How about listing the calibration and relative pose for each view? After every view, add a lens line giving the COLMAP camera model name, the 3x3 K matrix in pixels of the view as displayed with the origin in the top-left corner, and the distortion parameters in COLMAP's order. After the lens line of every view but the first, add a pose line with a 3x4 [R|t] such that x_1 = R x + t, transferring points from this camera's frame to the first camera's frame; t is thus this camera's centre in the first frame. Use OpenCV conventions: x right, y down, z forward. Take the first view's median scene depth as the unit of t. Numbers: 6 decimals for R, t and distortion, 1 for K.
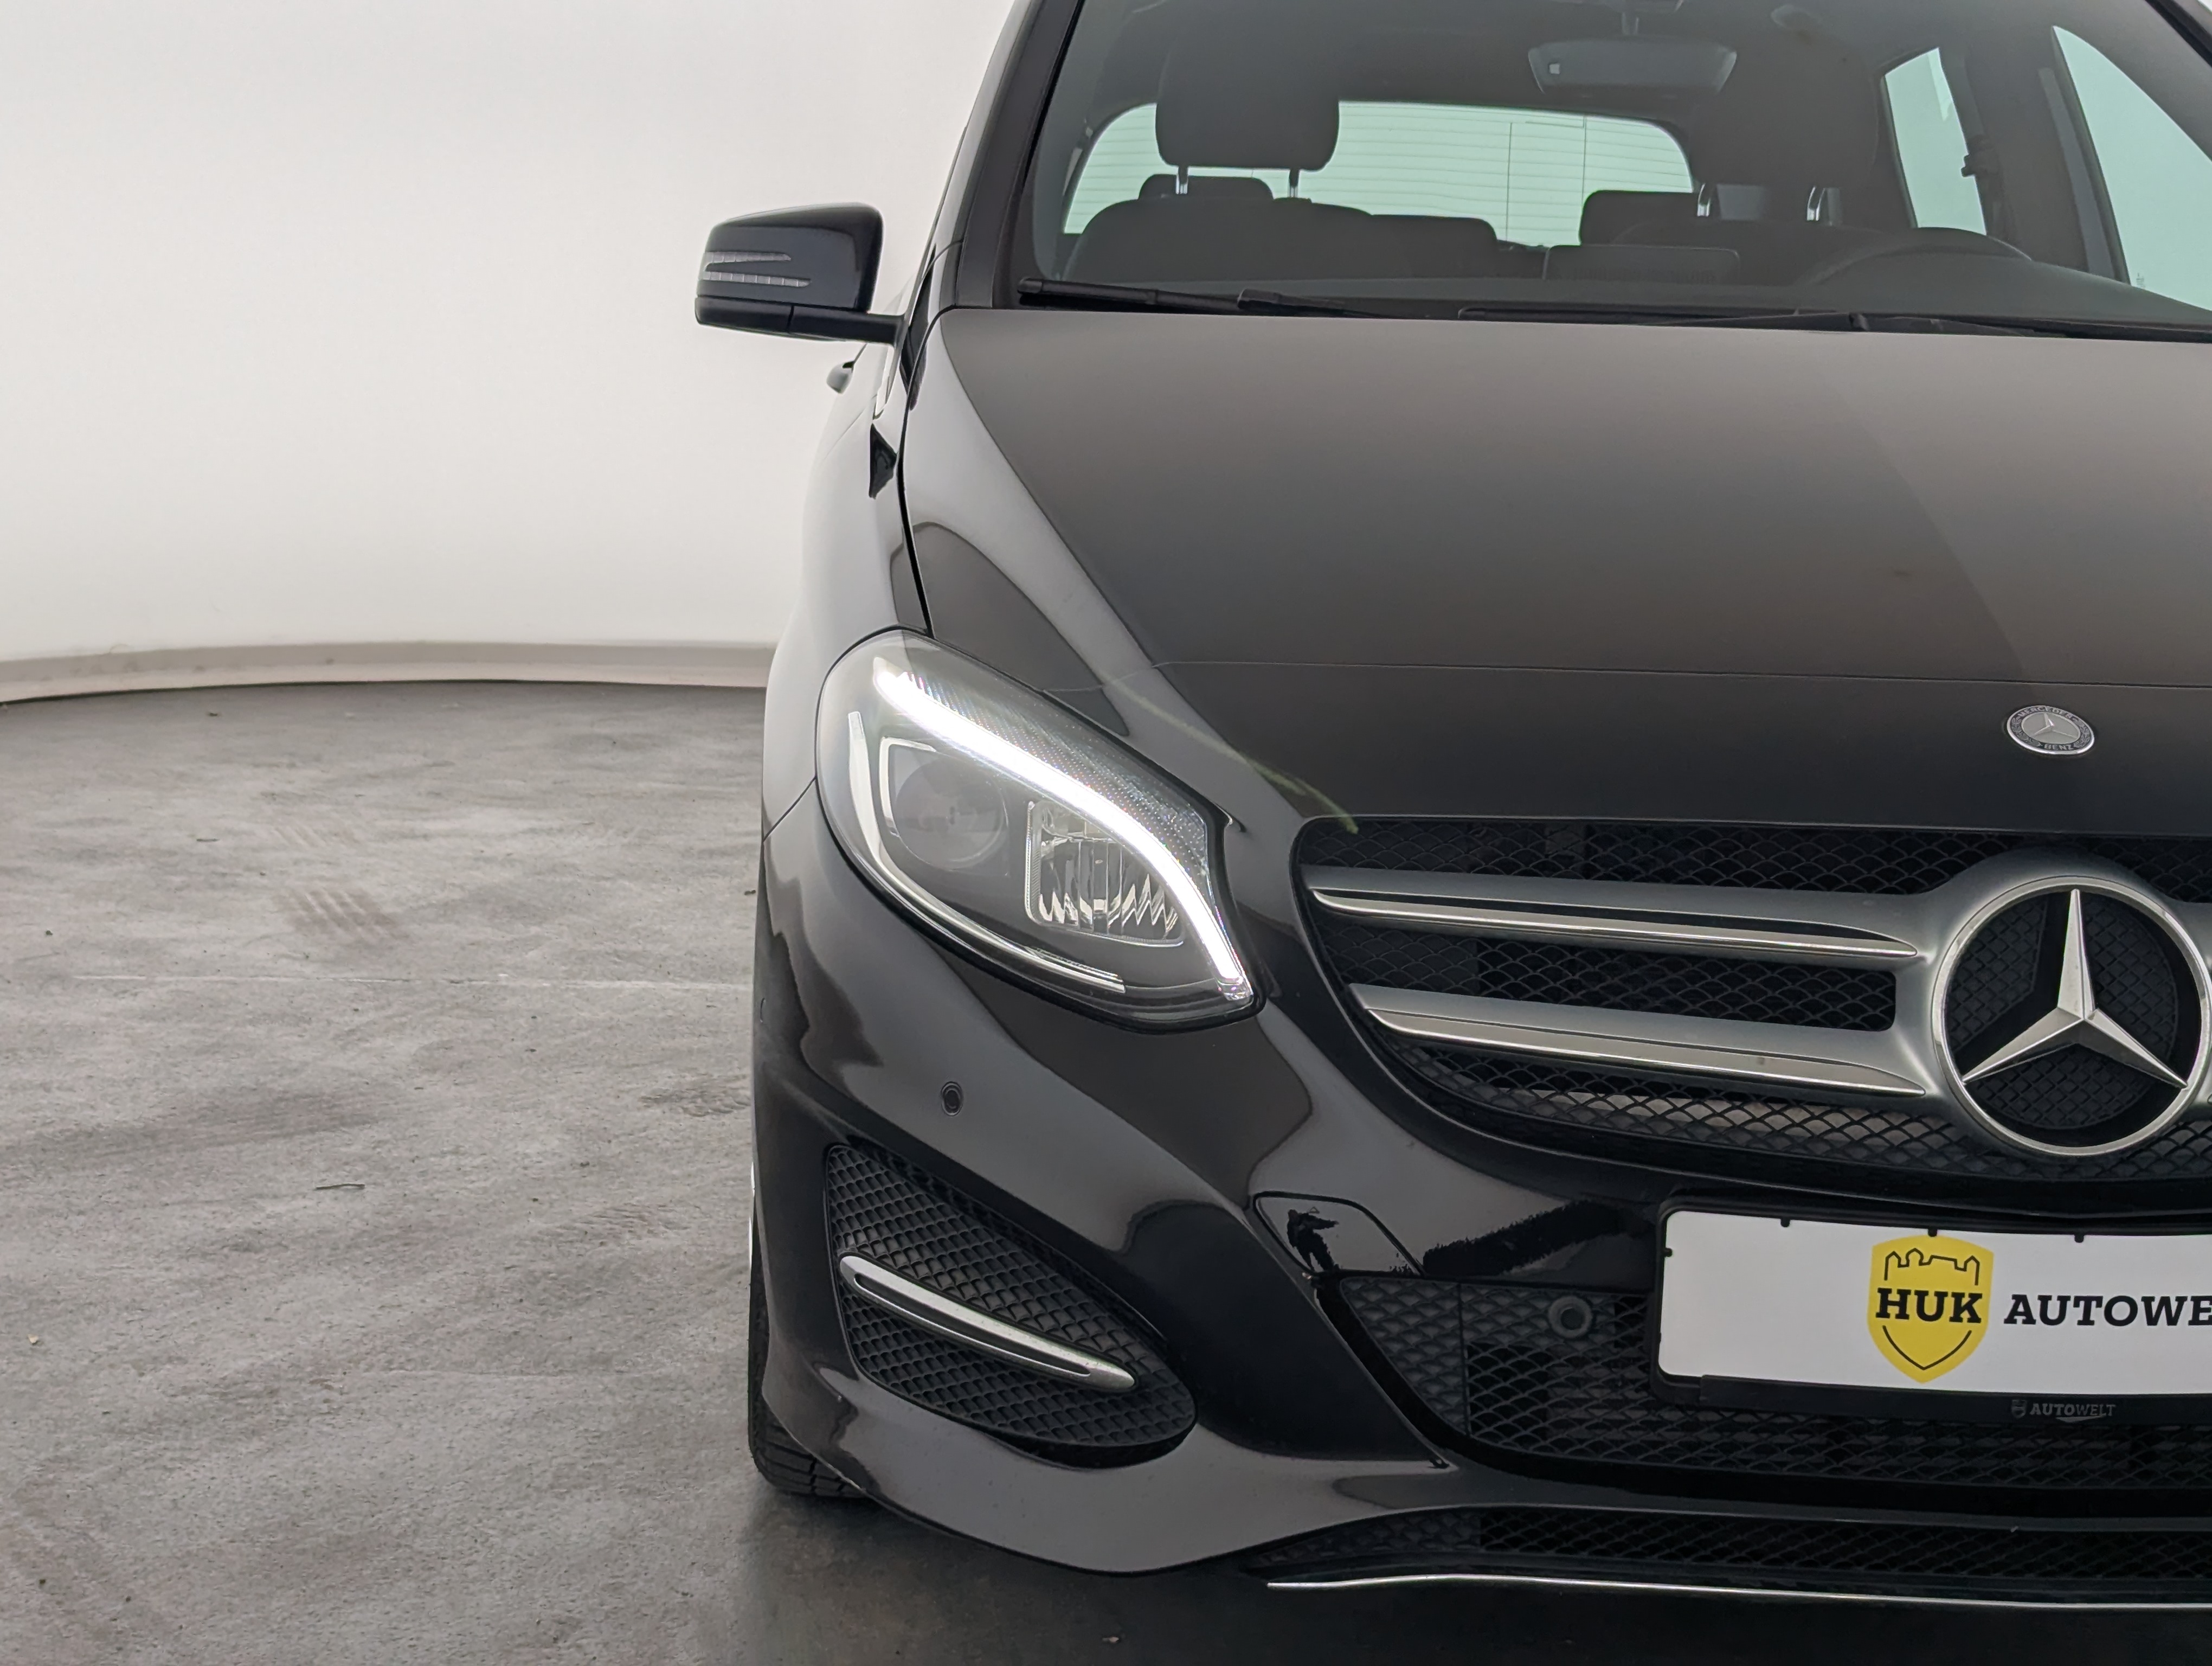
lens RADIAL K [[3745.6, 0, 1096.8], [0, 3745.6, 706.4], [0, 0, 1]] dist [0.165589, -0.826051]
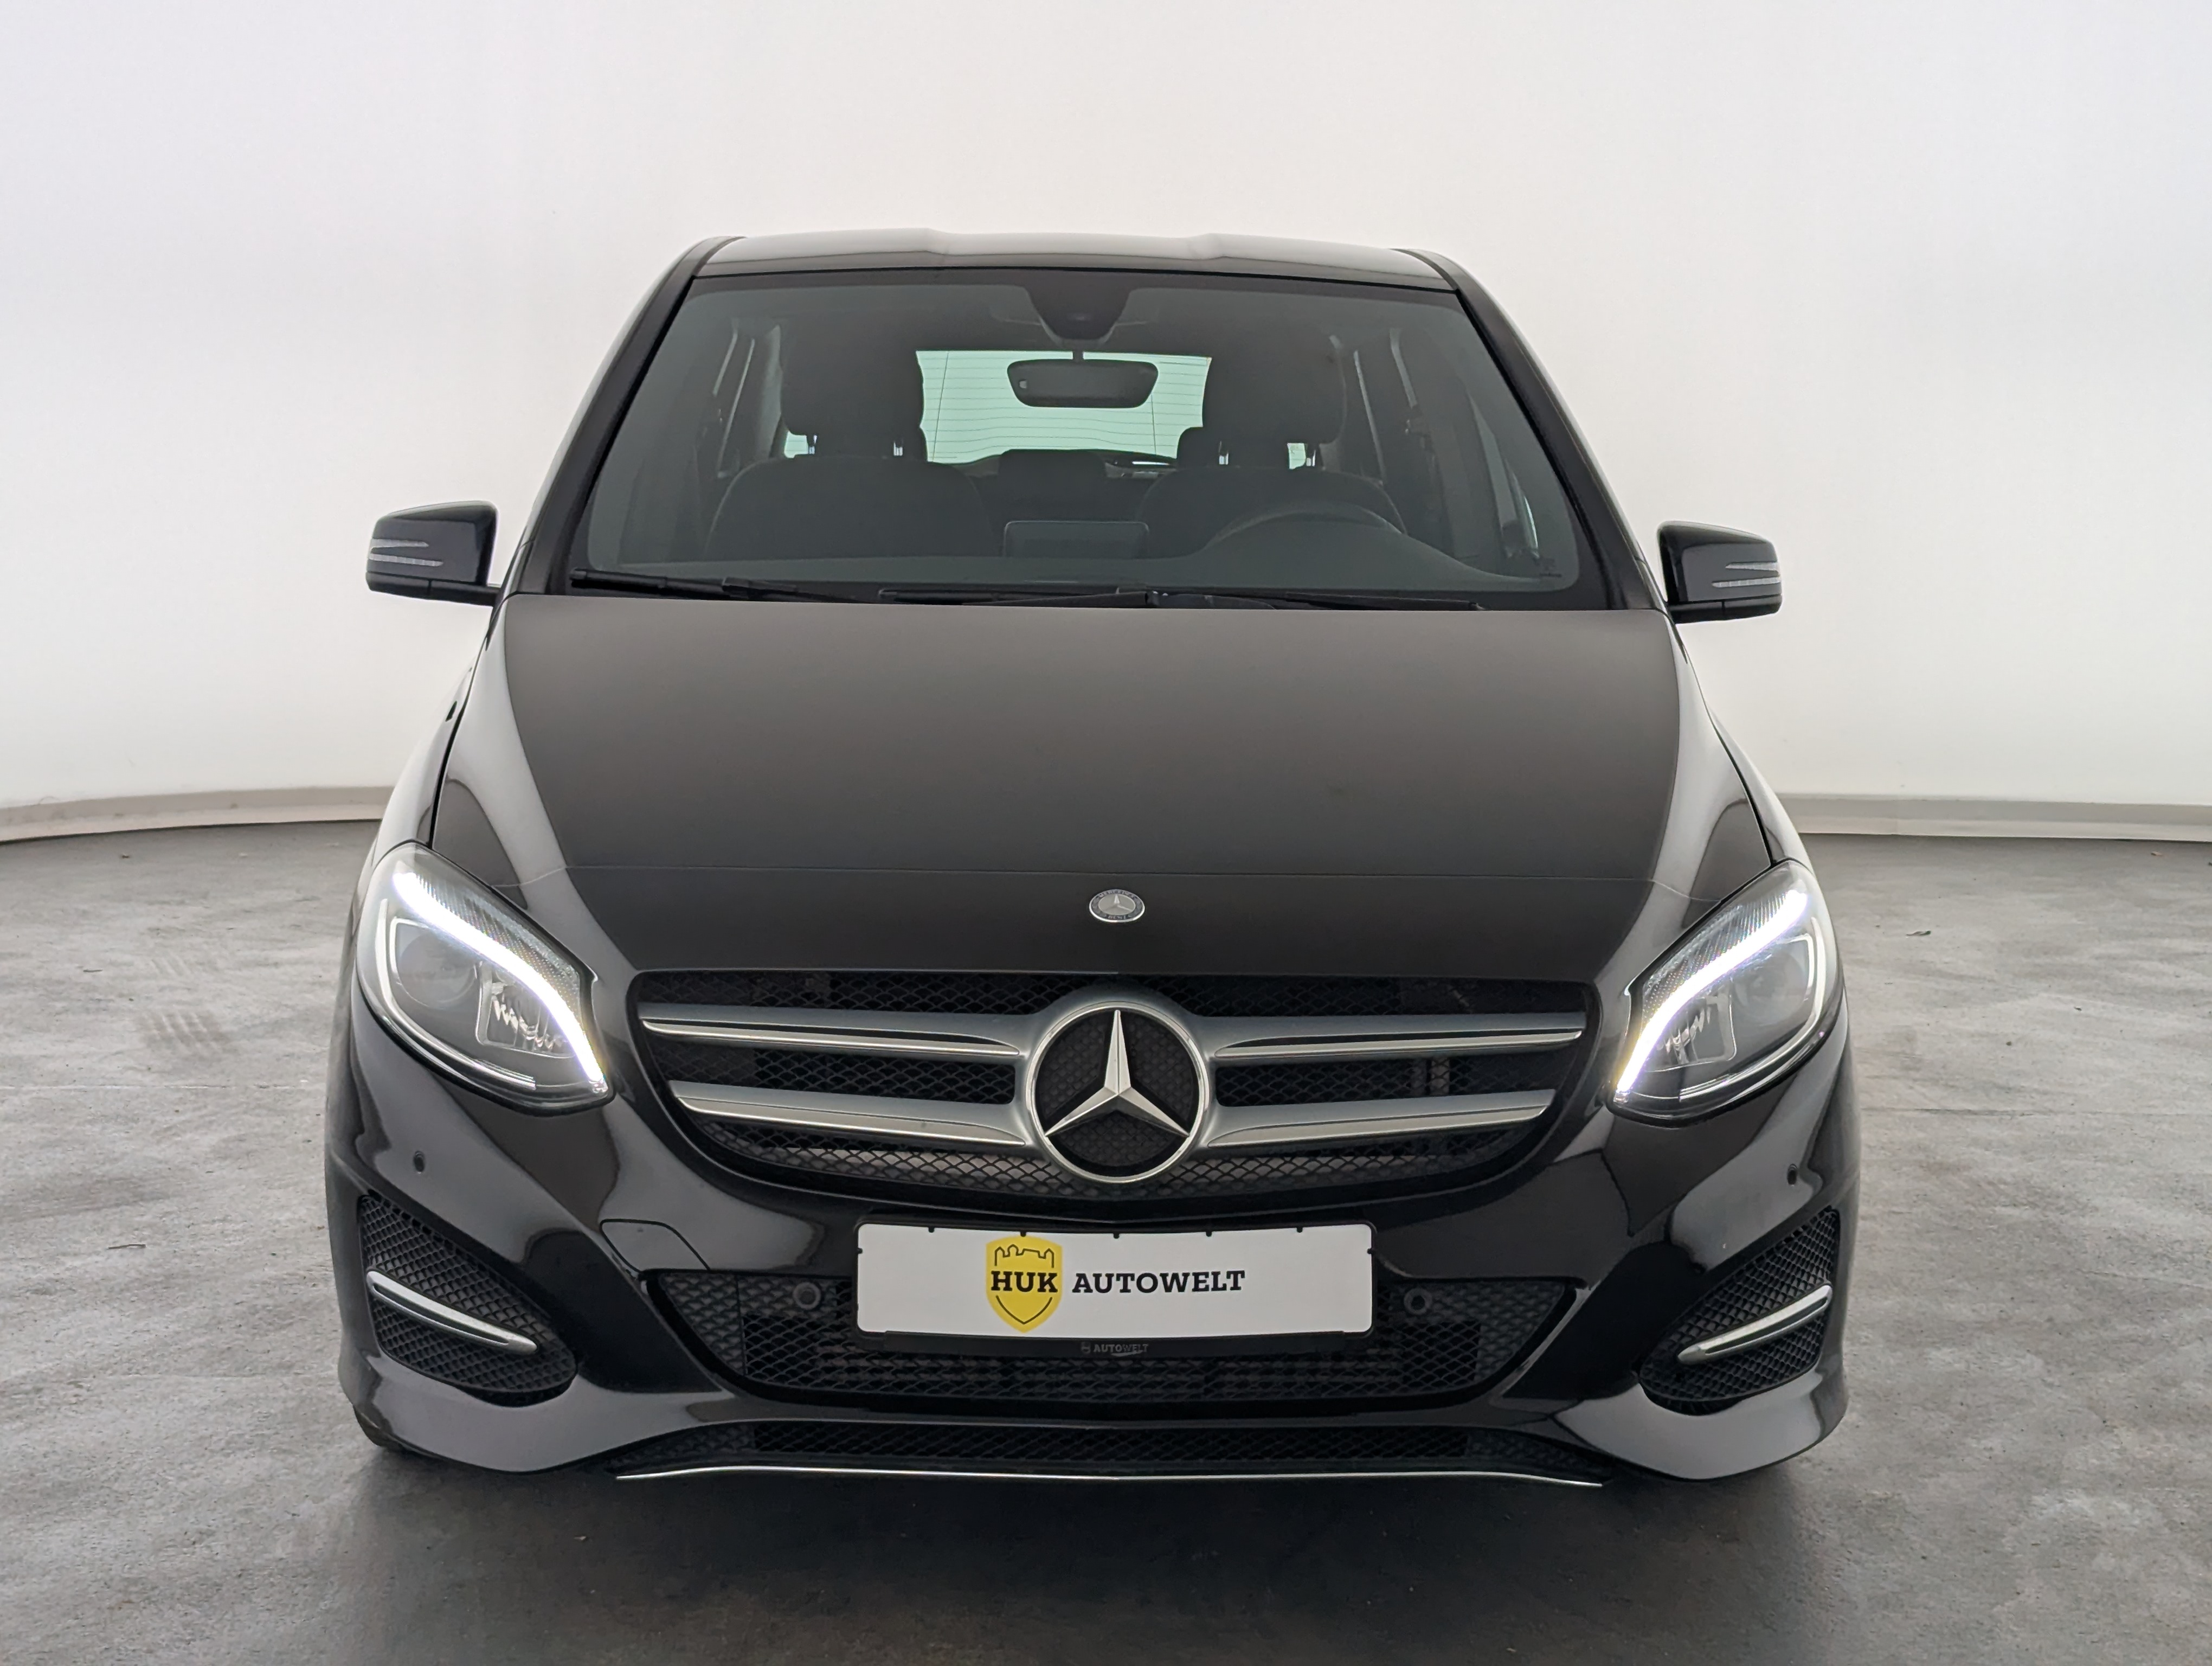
lens RADIAL K [[3745.6, 0, 1096.8], [0, 3745.6, 706.4], [0, 0, 1]] dist [0.165589, -0.826051]
pose [[0.999795, -0.017717, -0.009834, 0.258339], [0.017479, 0.999563, -0.023827, -0.038348], [0.010252, 0.023650, 0.999668, -0.524565]]
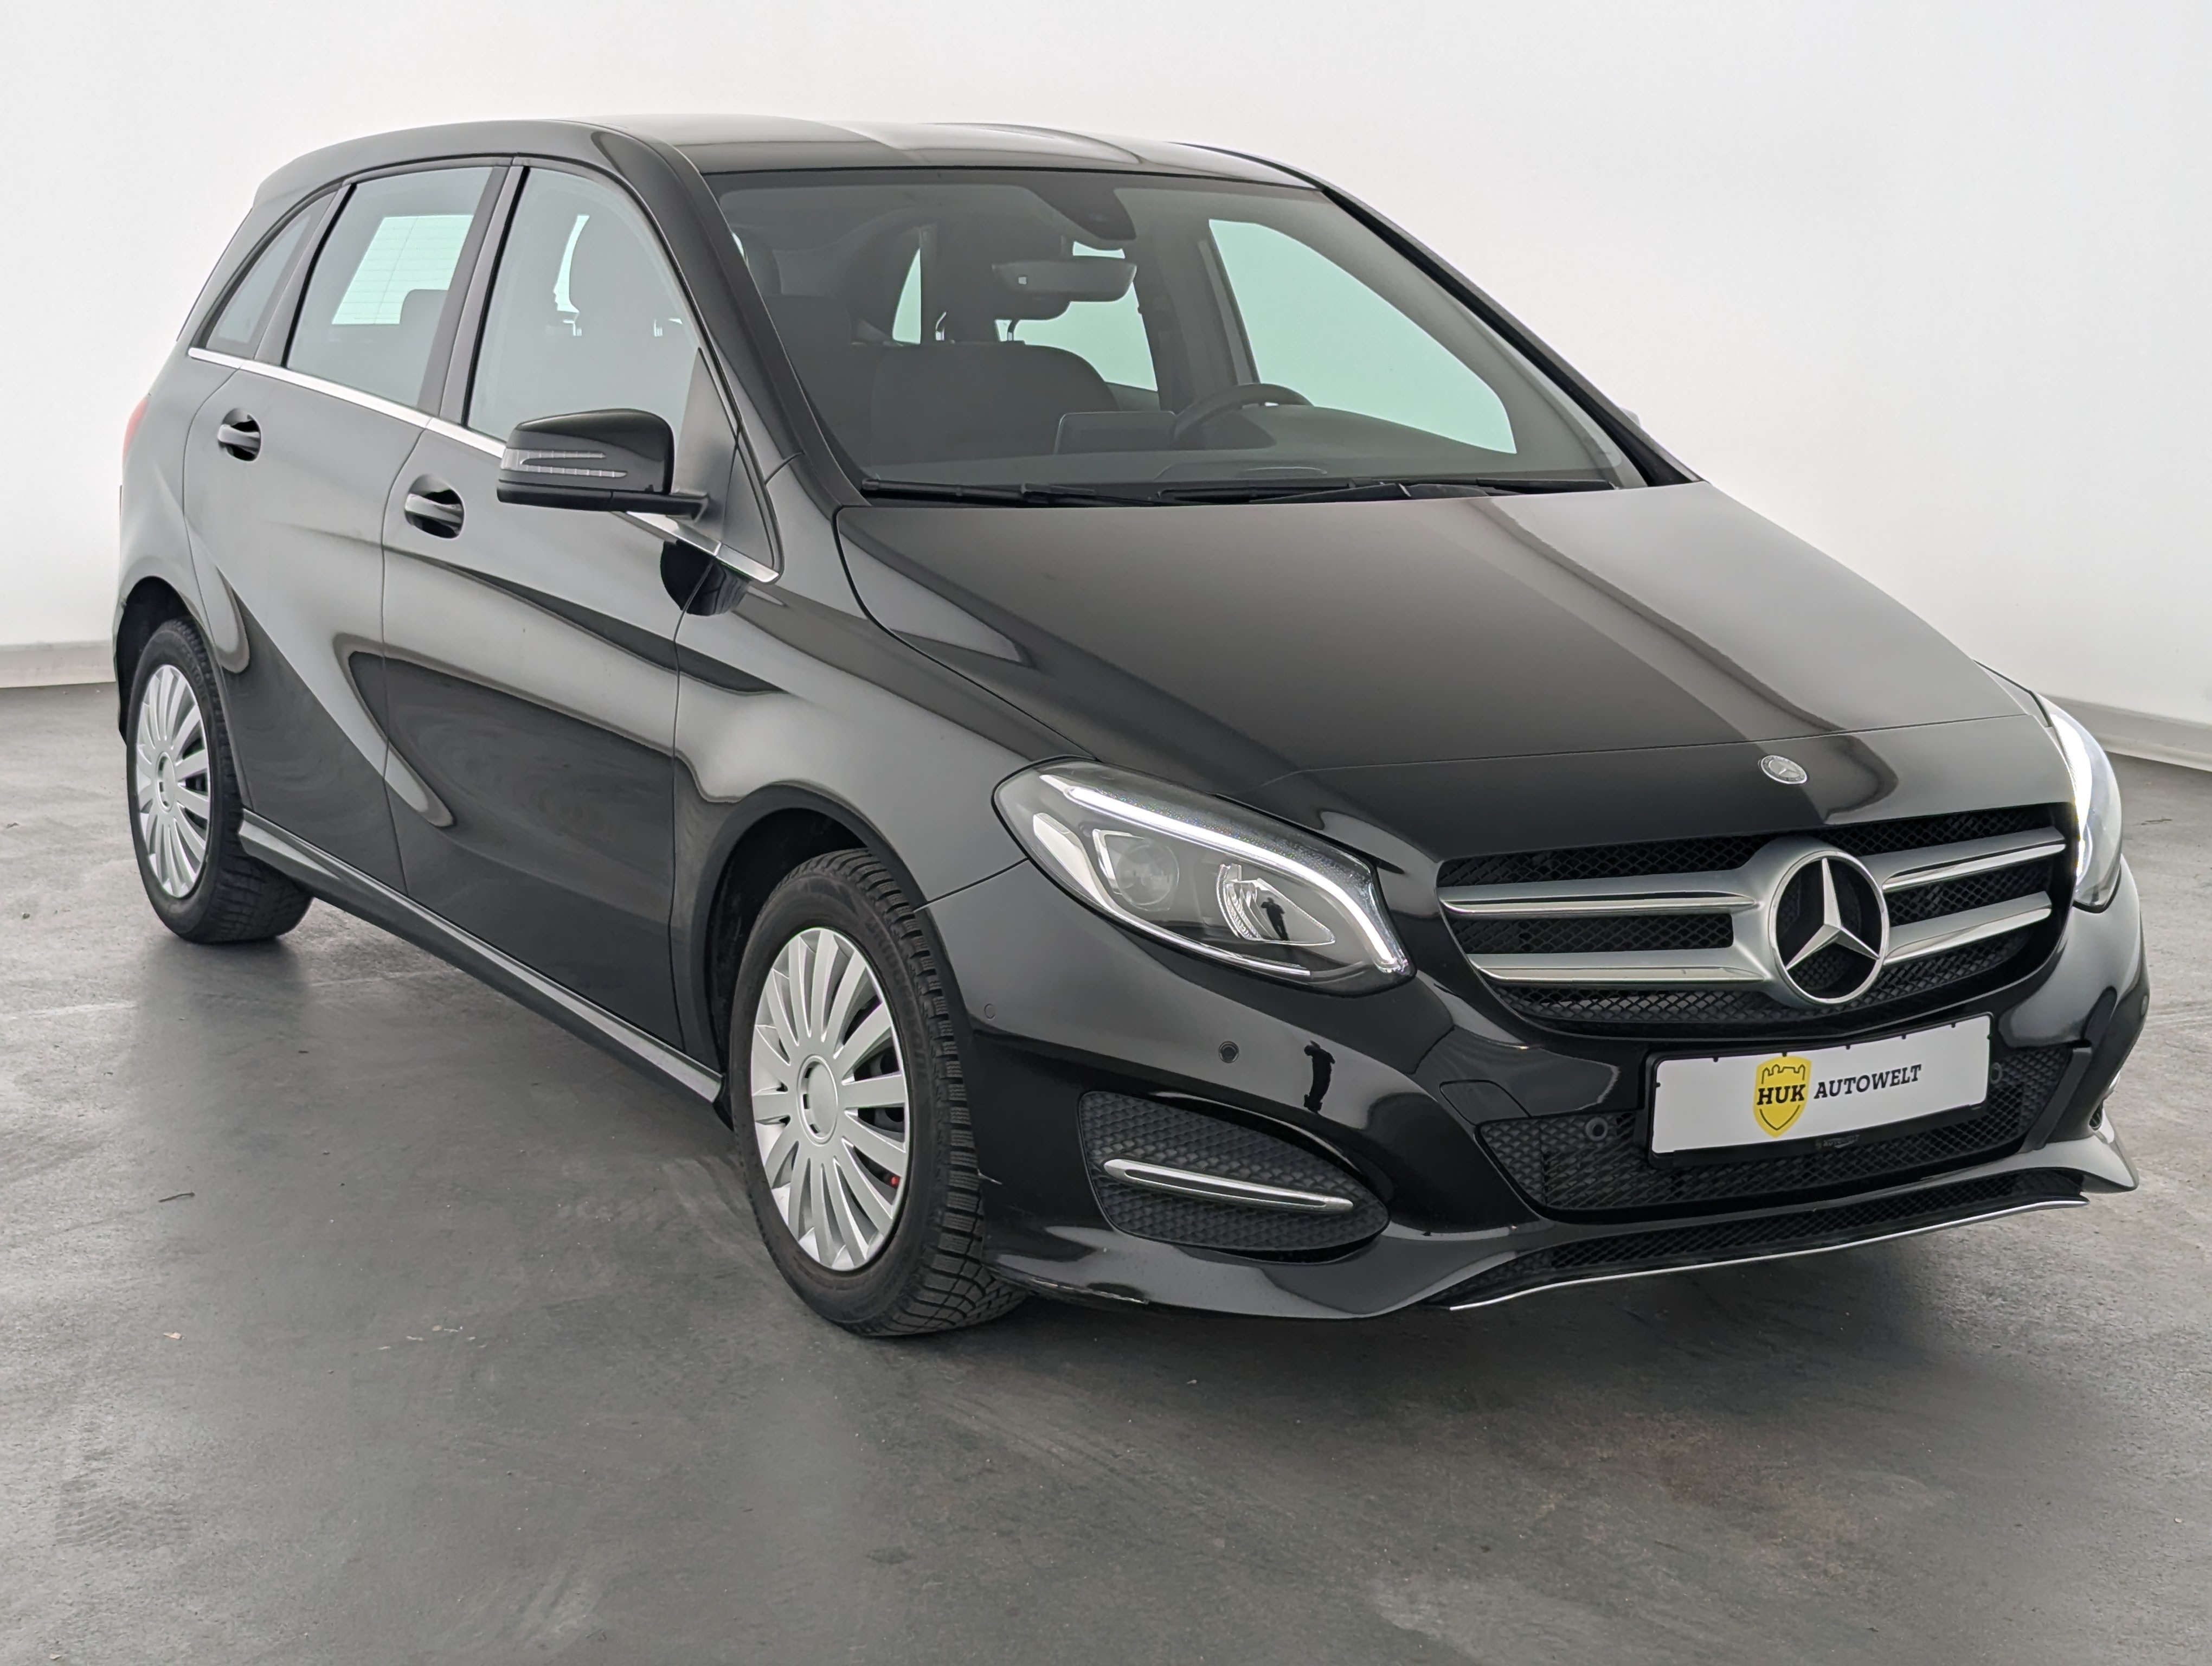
lens RADIAL K [[3745.6, 0, 1096.8], [0, 3745.6, 706.4], [0, 0, 1]] dist [0.165589, -0.826051]
pose [[0.870227, -0.083980, 0.485440, -0.894895], [0.062502, 0.996222, 0.060299, -0.151648], [-0.488670, -0.022133, 0.872188, -0.402958]]
